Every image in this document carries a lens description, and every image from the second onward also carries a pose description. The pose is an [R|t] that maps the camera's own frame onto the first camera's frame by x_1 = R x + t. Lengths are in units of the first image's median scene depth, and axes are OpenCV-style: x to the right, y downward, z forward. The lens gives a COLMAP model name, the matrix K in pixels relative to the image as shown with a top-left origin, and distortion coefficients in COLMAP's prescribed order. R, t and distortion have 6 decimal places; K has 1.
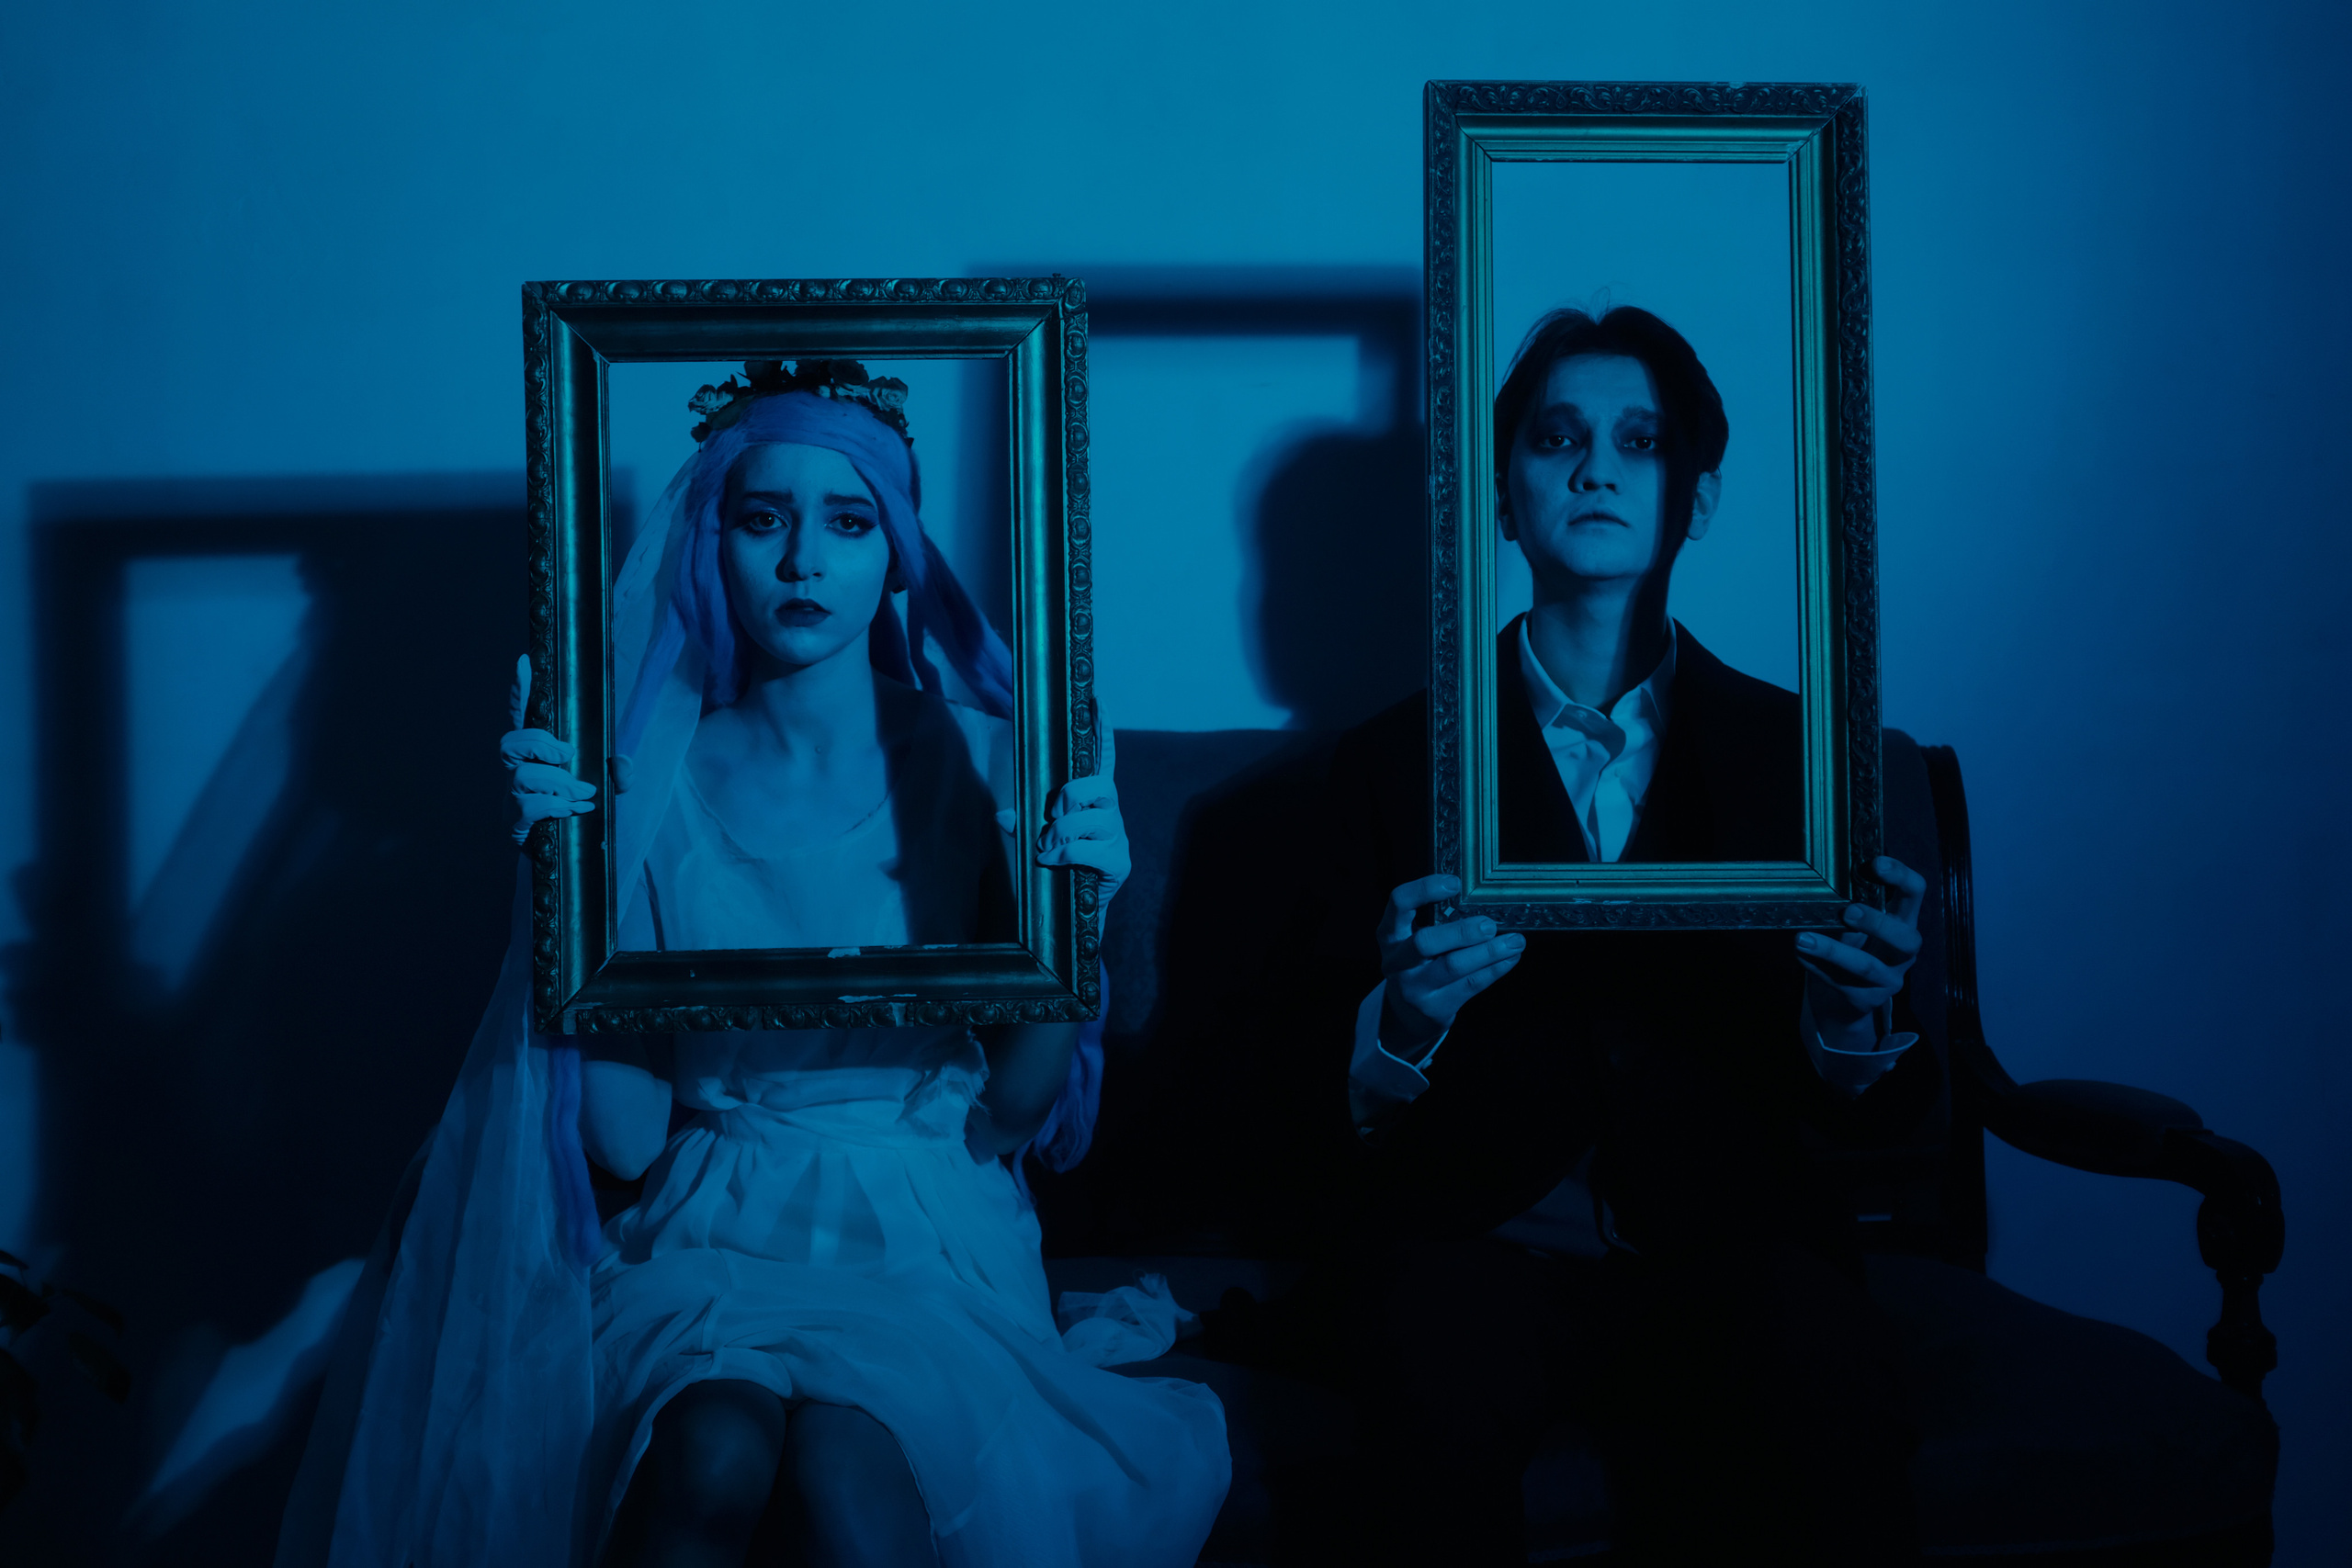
lens RADIAL K [[2410.6, 0, 1176.0], [0, 2410.6, 784.0], [0, 0, 1]] dist [-0.255524, 0.804483]
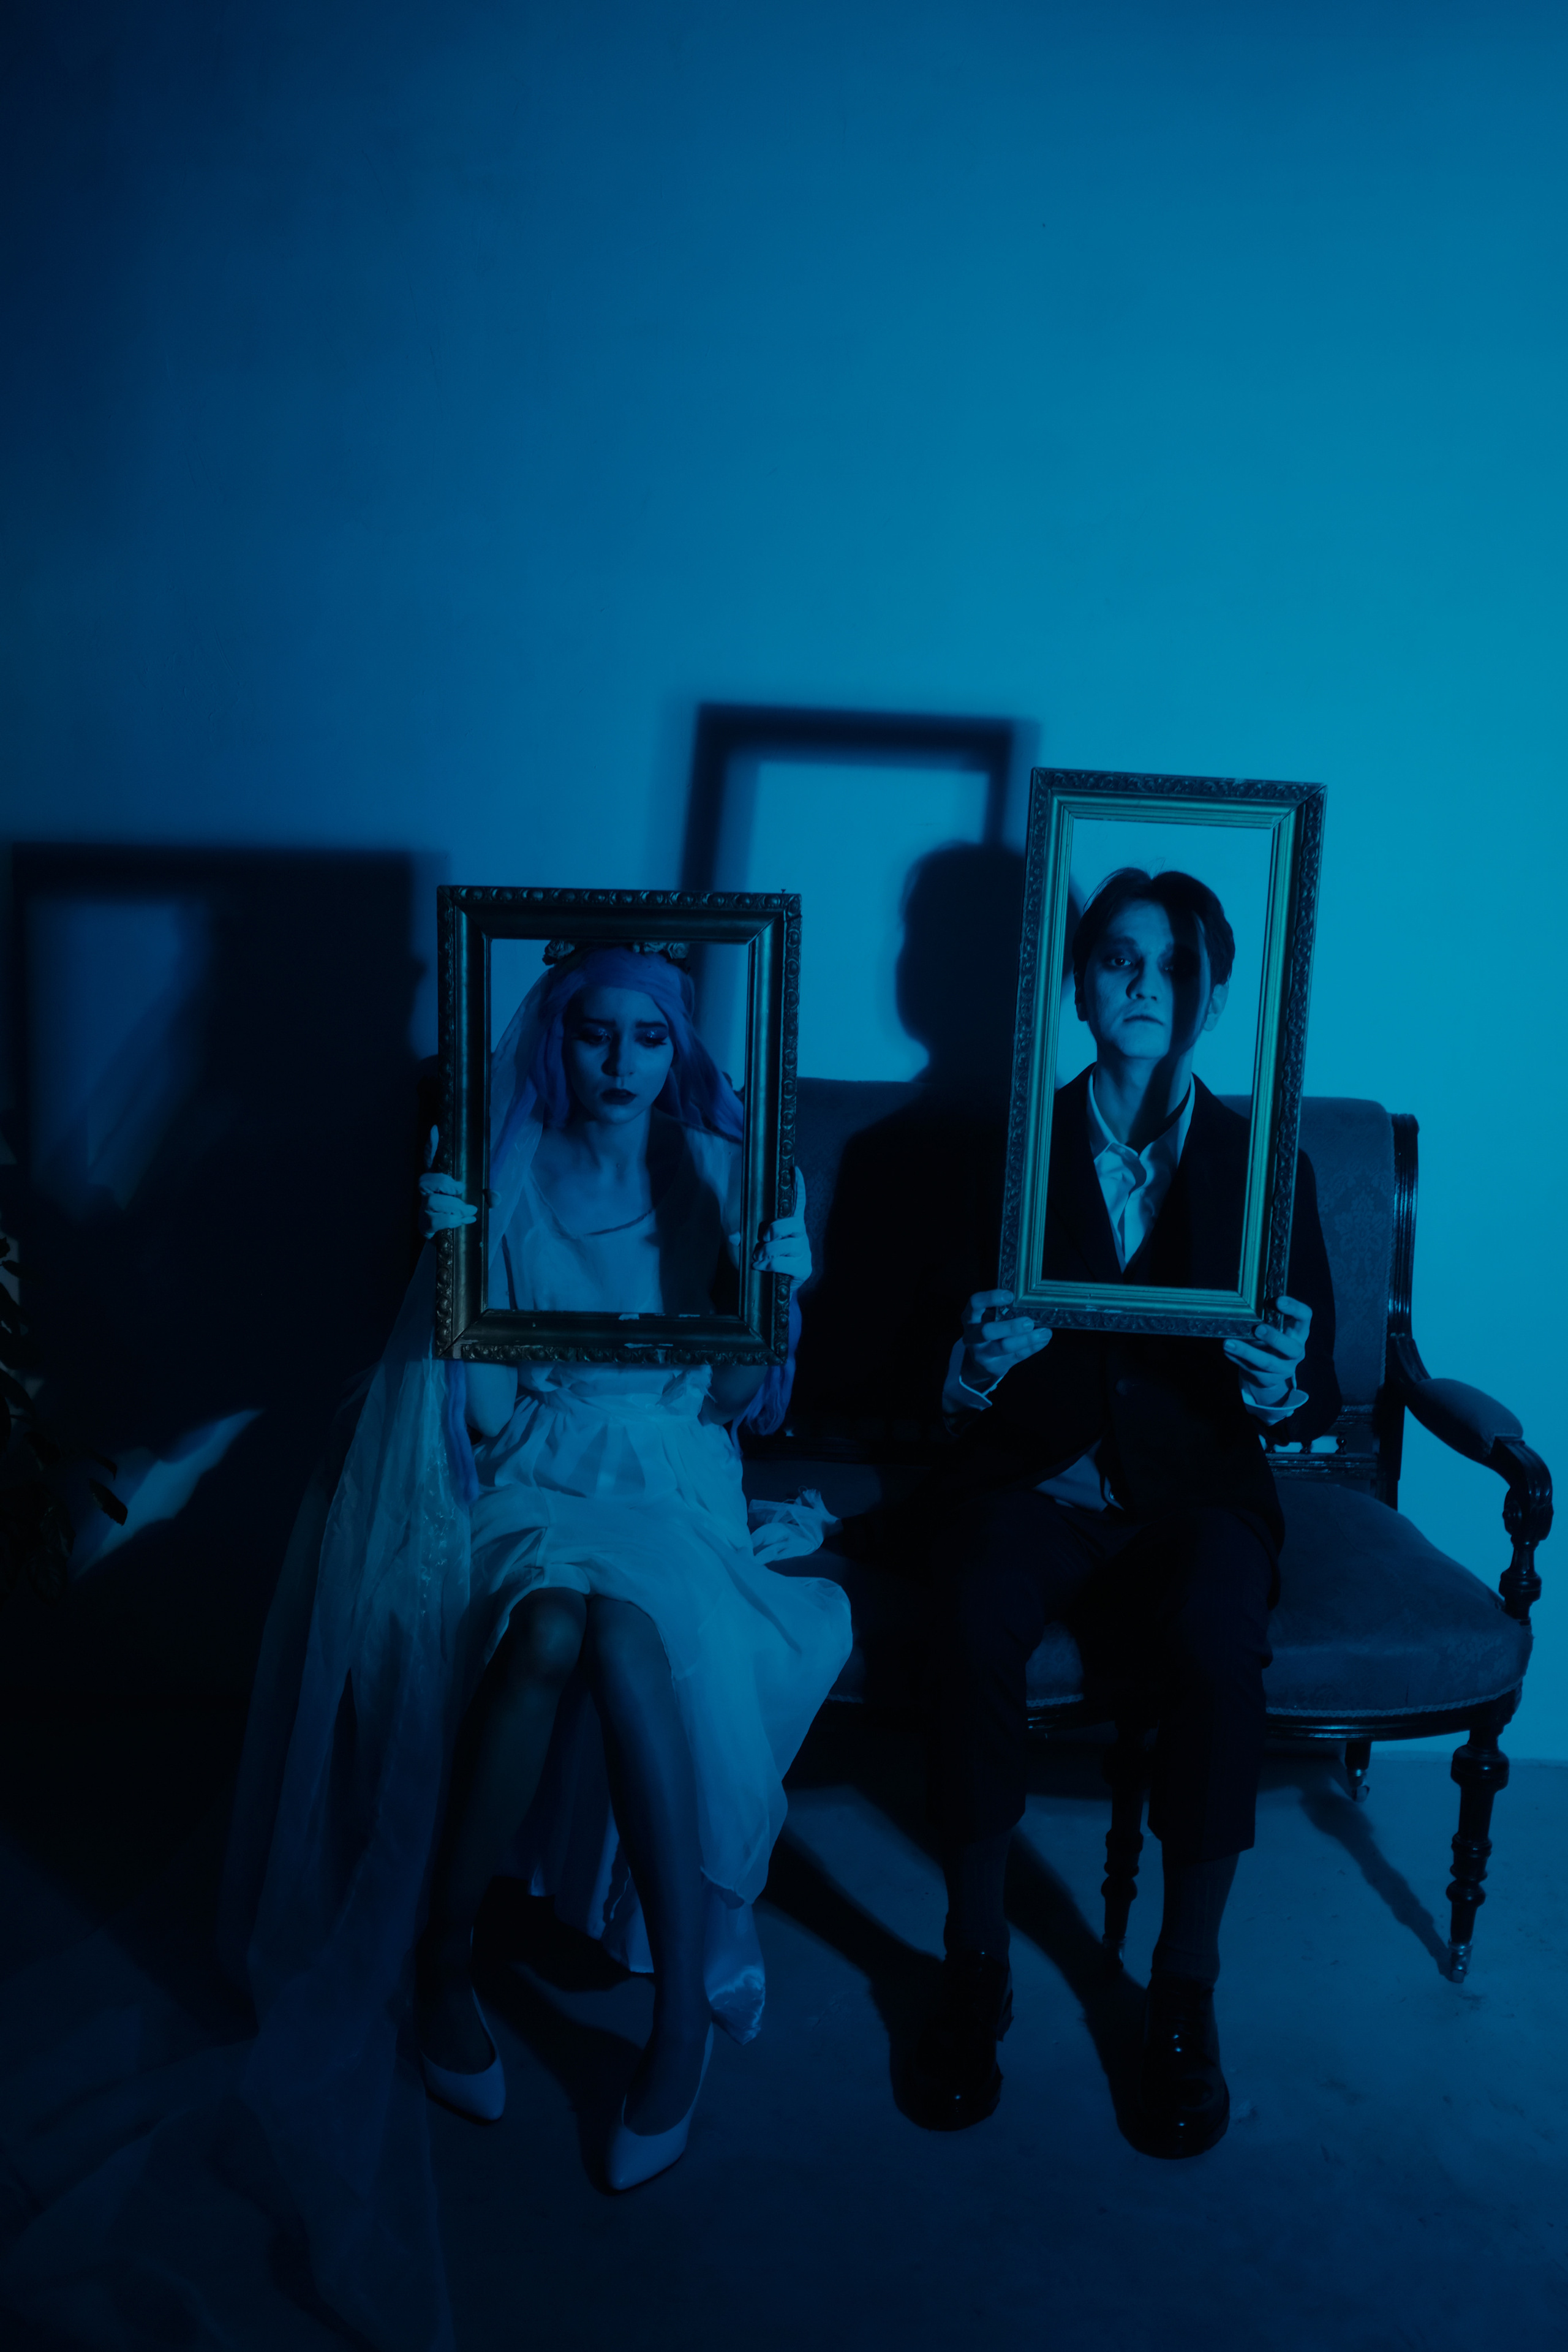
lens RADIAL K [[2326.9, 0, 849.5], [0, 2326.9, 1176.0], [0, 0, 1]] dist [0.002618, -0.000143]
pose [[0.998094, 0.058915, -0.018364, 0.032442], [-0.055055, 0.984533, 0.166323, -0.288319], [0.027879, -0.164995, 0.985900, -0.520457]]
